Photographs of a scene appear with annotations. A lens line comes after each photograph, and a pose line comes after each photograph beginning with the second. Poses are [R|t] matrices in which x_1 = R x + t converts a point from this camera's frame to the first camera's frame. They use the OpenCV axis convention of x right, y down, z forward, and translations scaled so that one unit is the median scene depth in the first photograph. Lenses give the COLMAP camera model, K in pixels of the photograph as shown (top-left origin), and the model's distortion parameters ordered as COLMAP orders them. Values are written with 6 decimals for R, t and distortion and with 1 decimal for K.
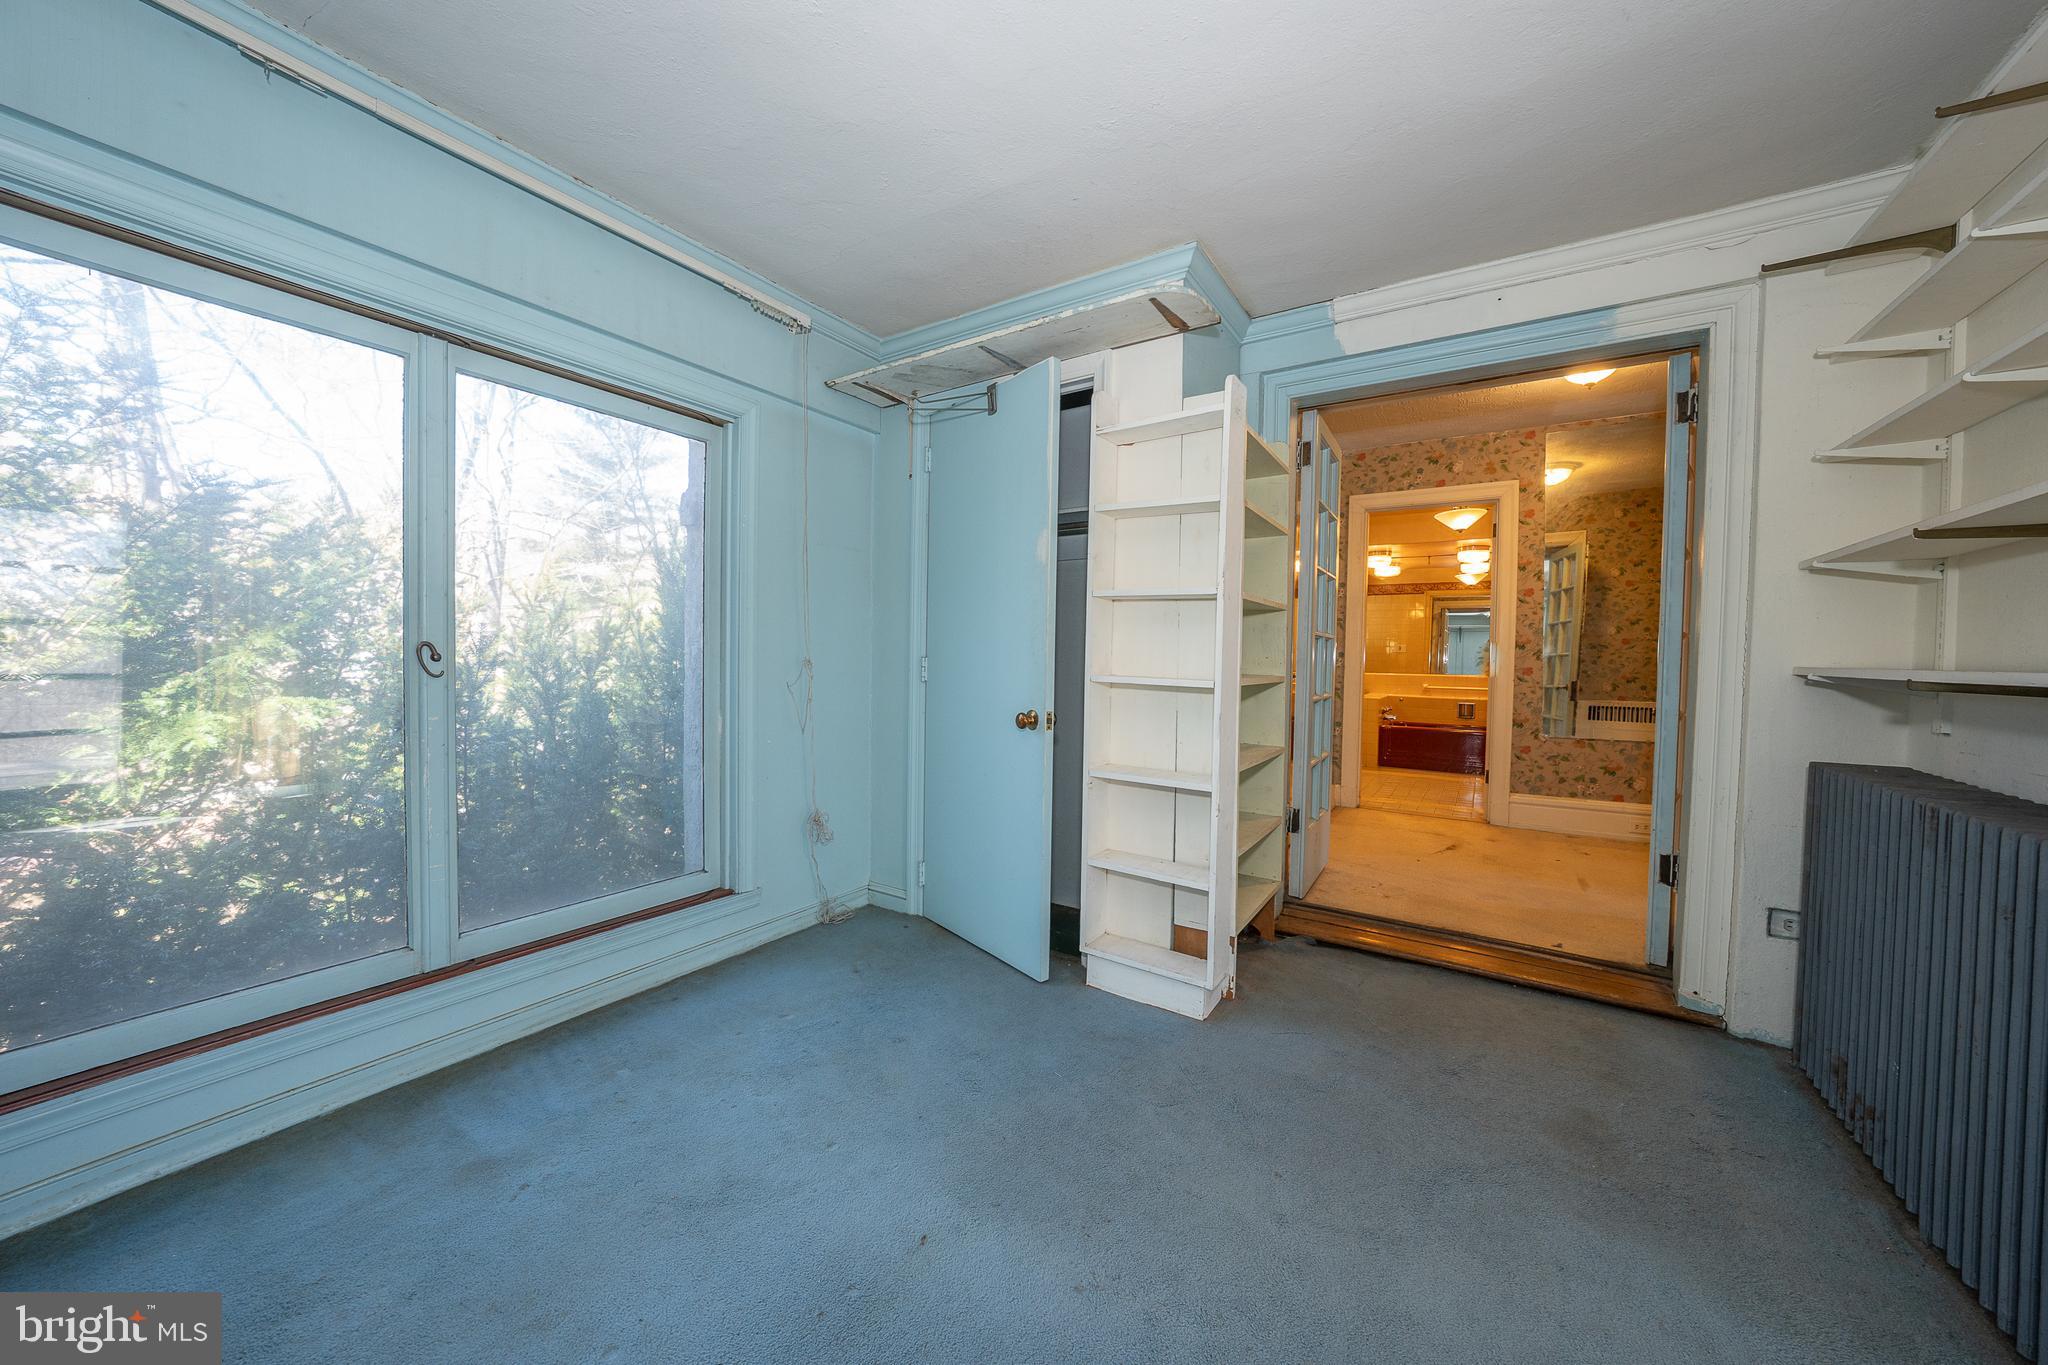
lens RADIAL K [[706.8, 0, 1024.9], [0, 706.8, 673.3], [0, 0, 1]] dist [-0.028752, 0.007311]
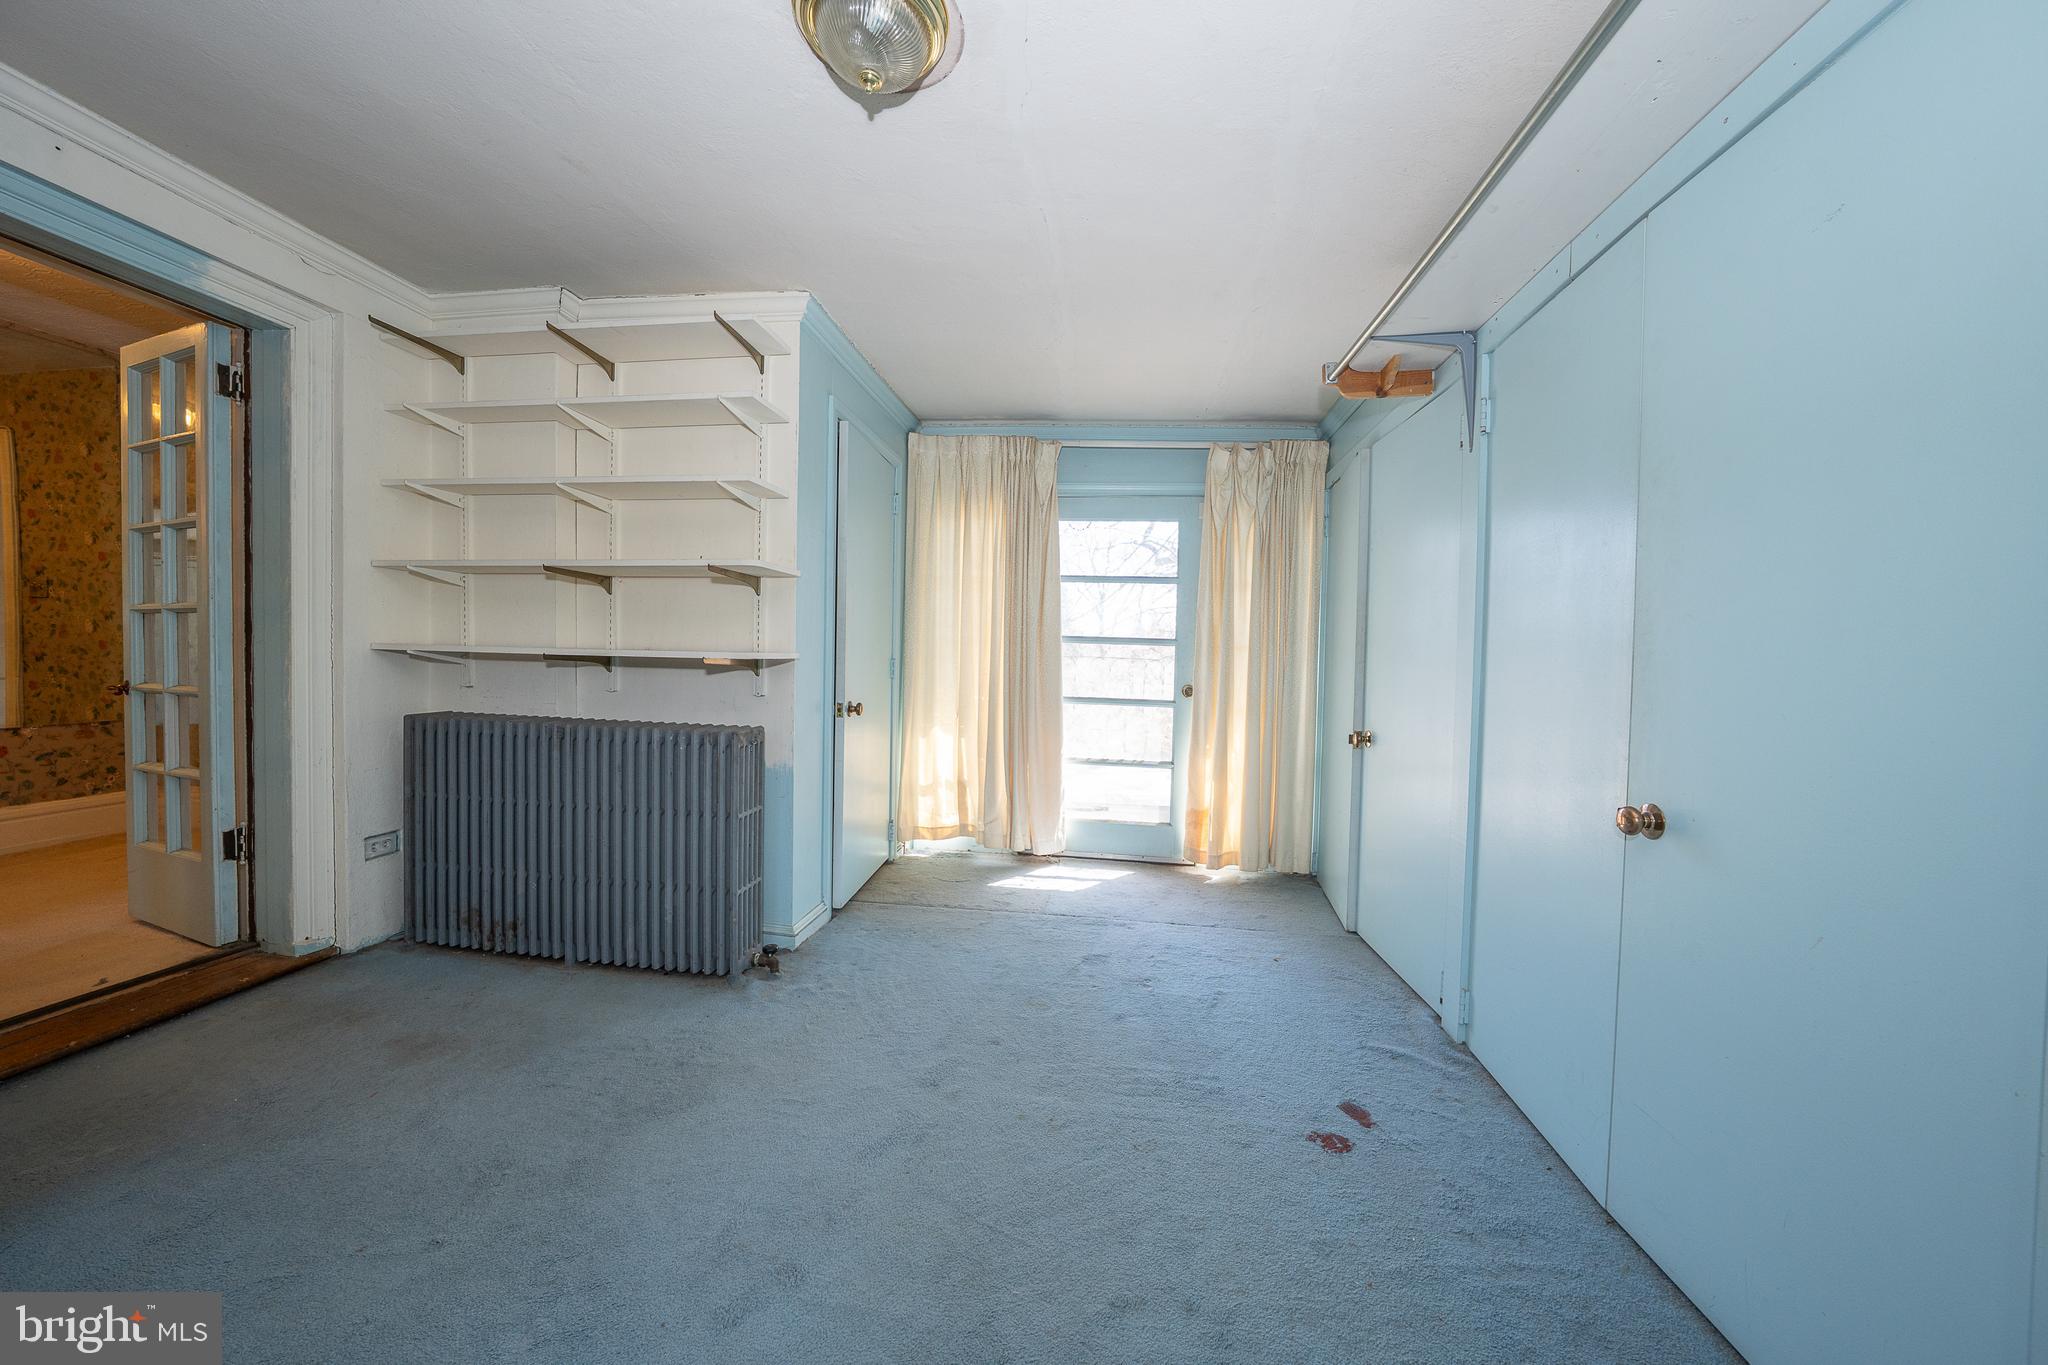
lens RADIAL K [[706.8, 0, 1024.9], [0, 706.8, 673.3], [0, 0, 1]] dist [-0.028752, 0.007311]
pose [[-0.433829, -0.046506, 0.899794, -0.513626], [-0.003612, 0.998749, 0.049879, -0.019523], [-0.900988, 0.018389, -0.433454, 0.449663]]
